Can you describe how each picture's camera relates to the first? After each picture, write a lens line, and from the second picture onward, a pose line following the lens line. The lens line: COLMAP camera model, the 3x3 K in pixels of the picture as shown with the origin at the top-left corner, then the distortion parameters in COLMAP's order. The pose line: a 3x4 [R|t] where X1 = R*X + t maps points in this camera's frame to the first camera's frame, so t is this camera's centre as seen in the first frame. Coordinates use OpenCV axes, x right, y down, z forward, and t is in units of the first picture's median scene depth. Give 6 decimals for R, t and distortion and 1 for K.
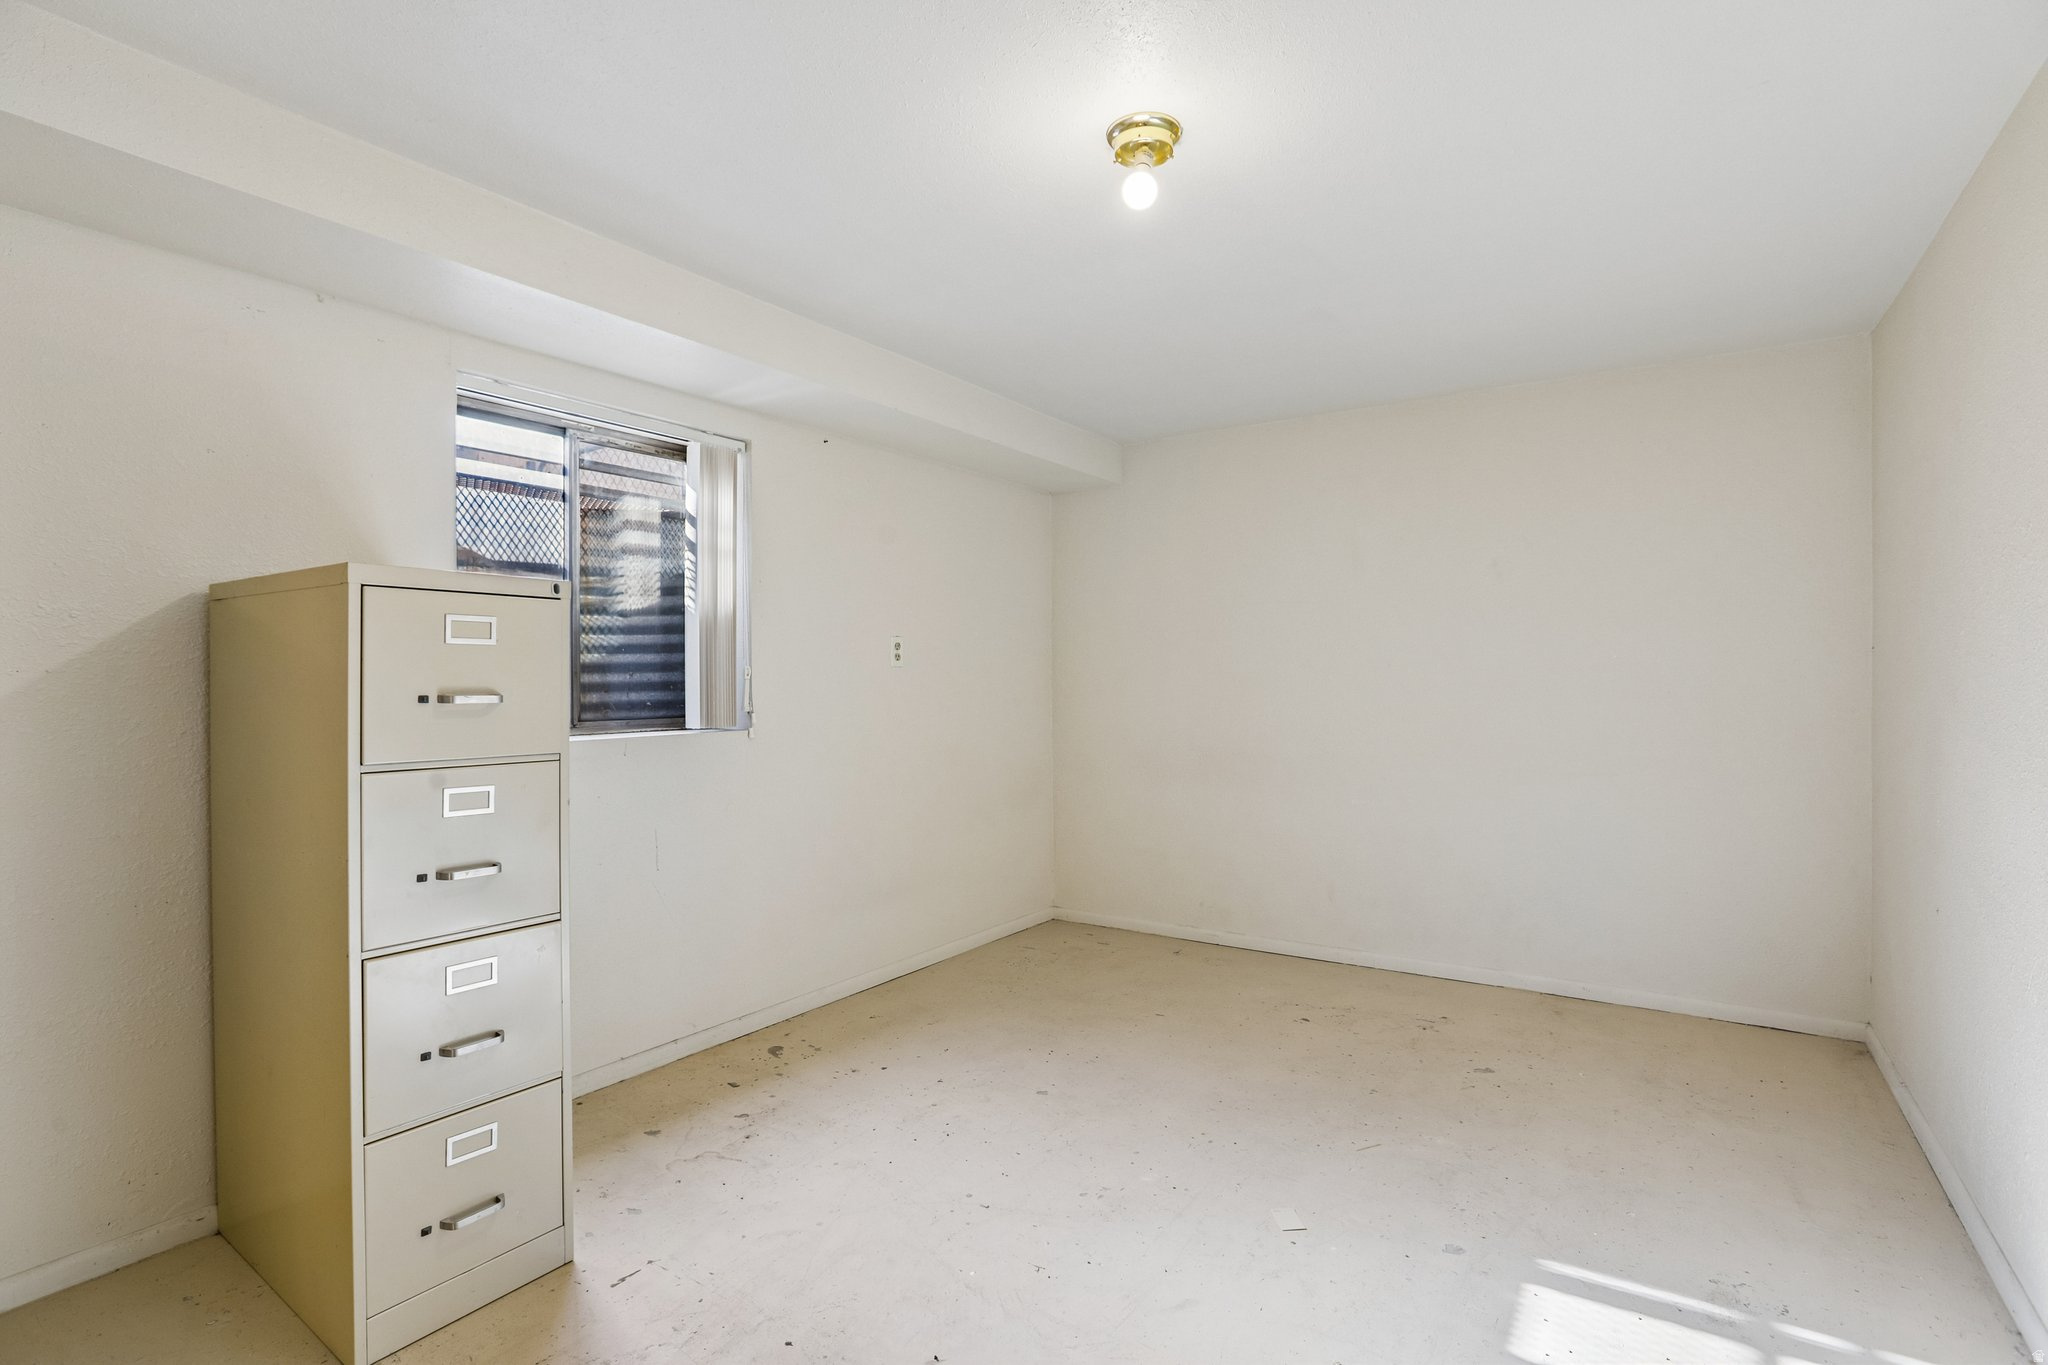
lens RADIAL K [[949.9, 0, 1021.9], [0, 949.9, 672.3], [0, 0, 1]] dist [-0.032435, 0.002831]
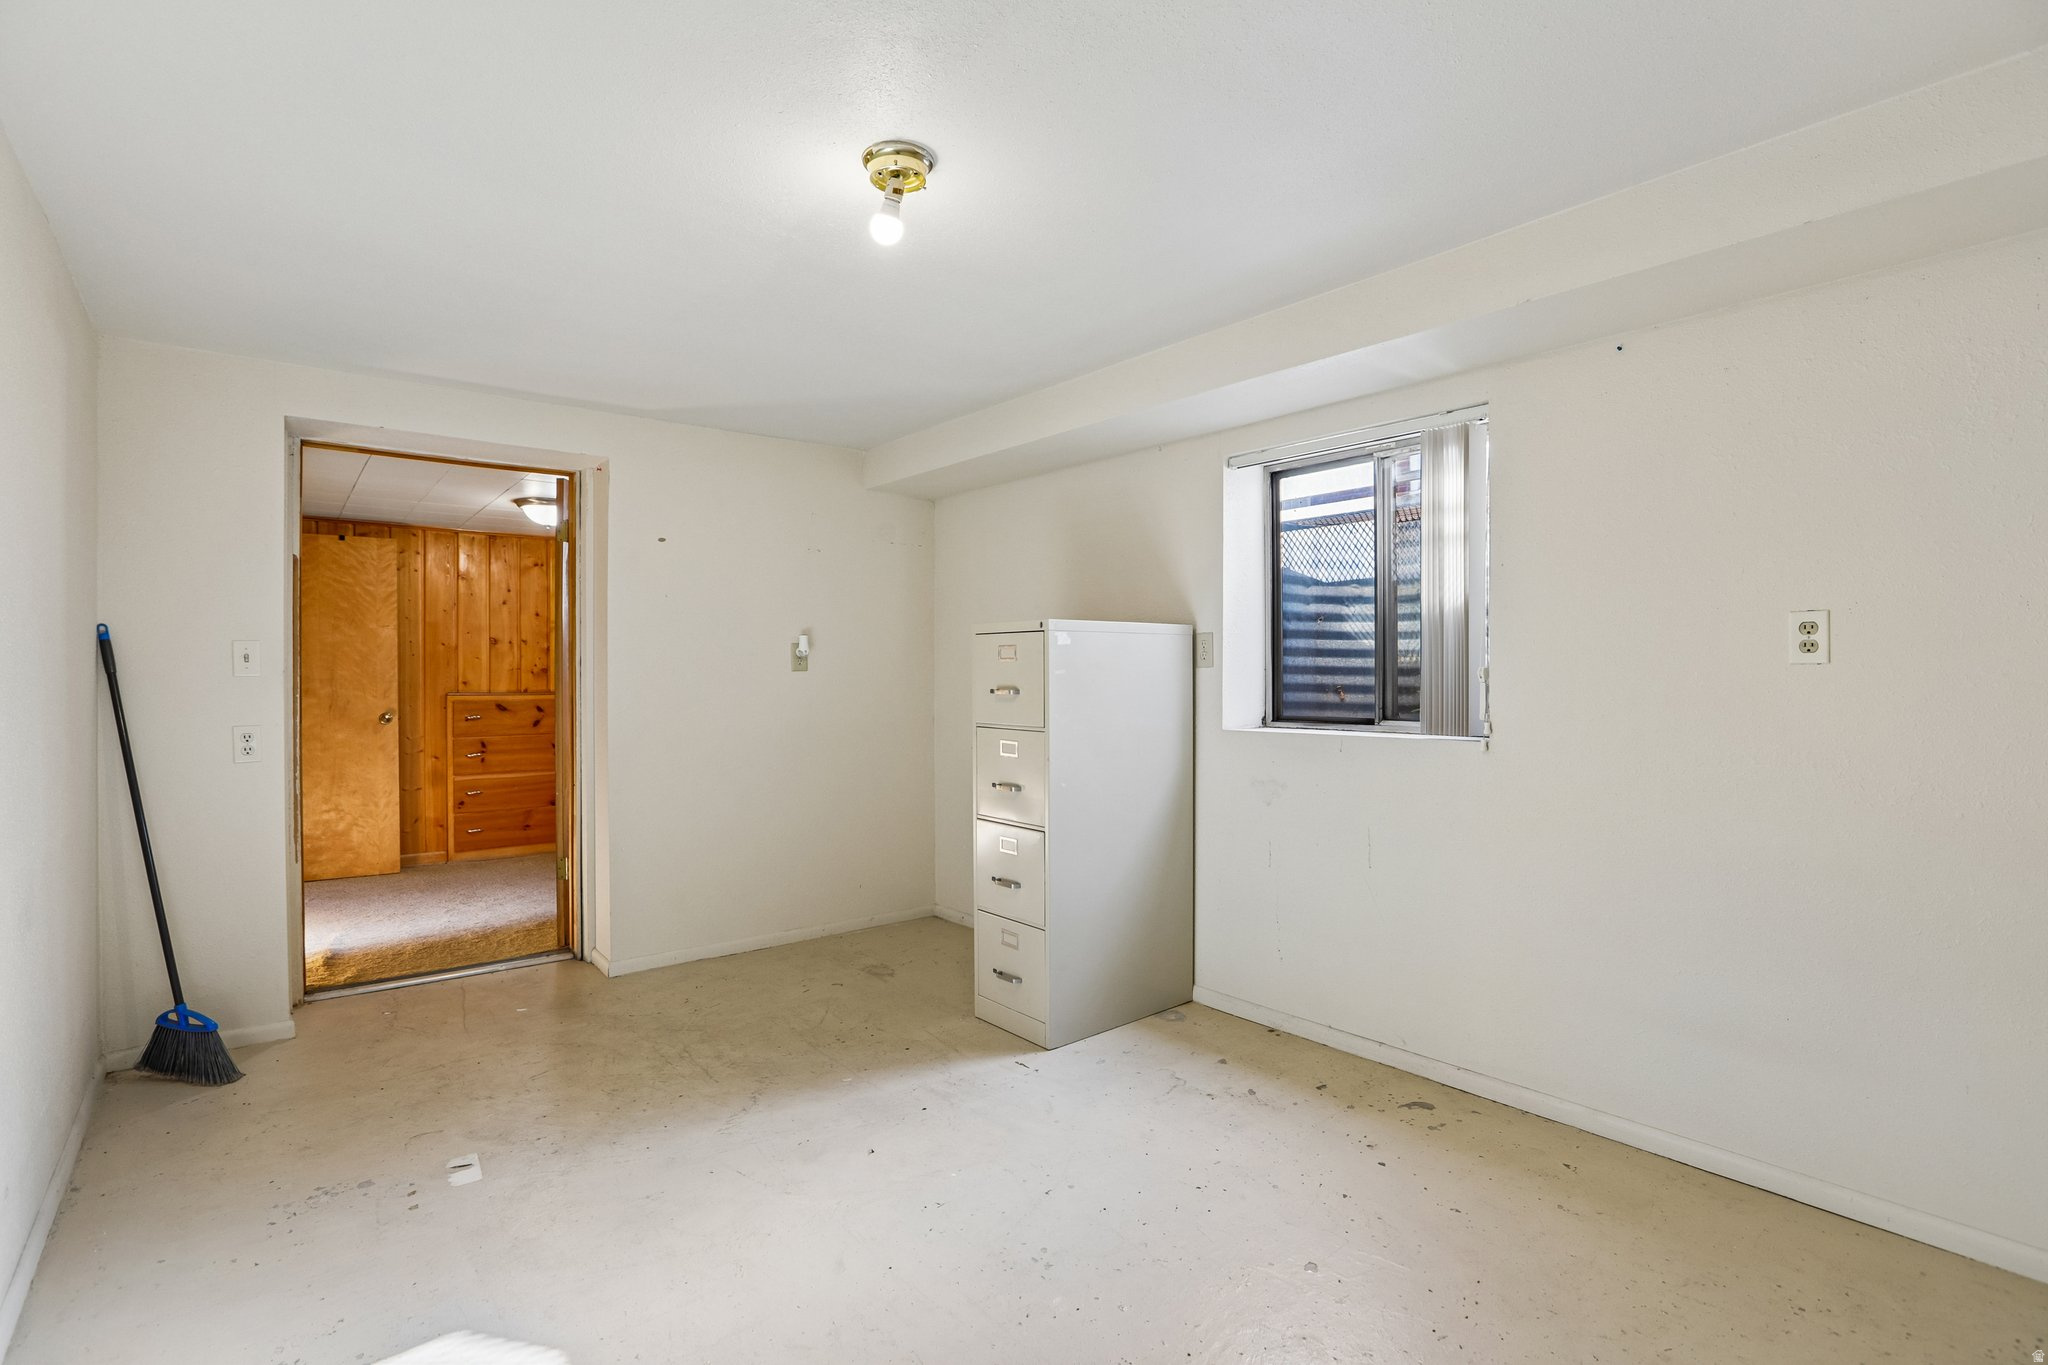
lens RADIAL K [[949.9, 0, 1021.8], [0, 949.9, 686.4], [0, 0, 1]] dist [-0.032435, 0.002831]
pose [[-0.265279, 0.012452, -0.964091, 0.700871], [0.006063, 0.999918, 0.011246, -0.001839], [0.964153, -0.002861, -0.265333, 0.908290]]
